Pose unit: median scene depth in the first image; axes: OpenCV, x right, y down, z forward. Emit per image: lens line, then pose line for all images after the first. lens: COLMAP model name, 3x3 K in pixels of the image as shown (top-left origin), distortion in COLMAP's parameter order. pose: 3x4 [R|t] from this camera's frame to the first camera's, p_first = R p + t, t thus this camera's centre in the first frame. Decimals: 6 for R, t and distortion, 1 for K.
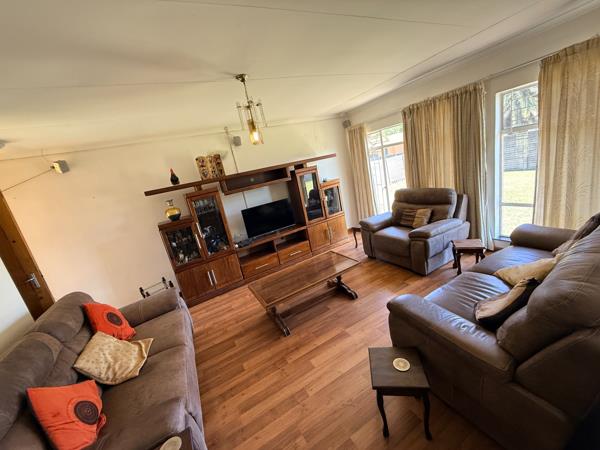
lens RADIAL K [[239.6, 0, 300.0], [0, 239.6, 225.0], [0, 0, 1]] dist [-0.000598, -0.000103]
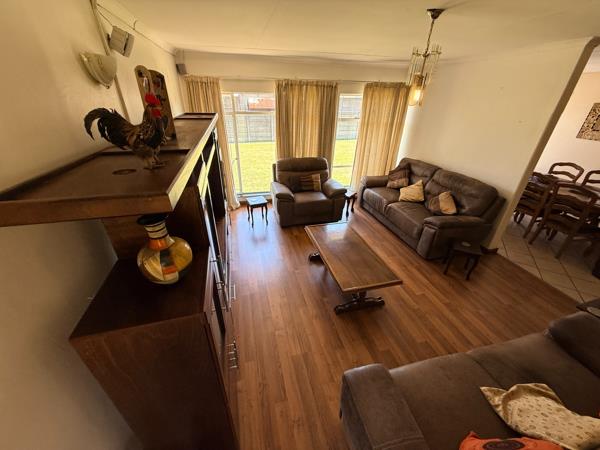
lens RADIAL K [[244.3, 0, 300.0], [0, 244.3, 225.0], [0, 0, 1]] dist [-0.022626, -0.000033]
pose [[0.234135, -0.262634, 0.936058, -0.811844], [0.180028, 0.957881, 0.223727, -0.120597], [-0.955390, 0.116134, 0.271555, 0.818063]]
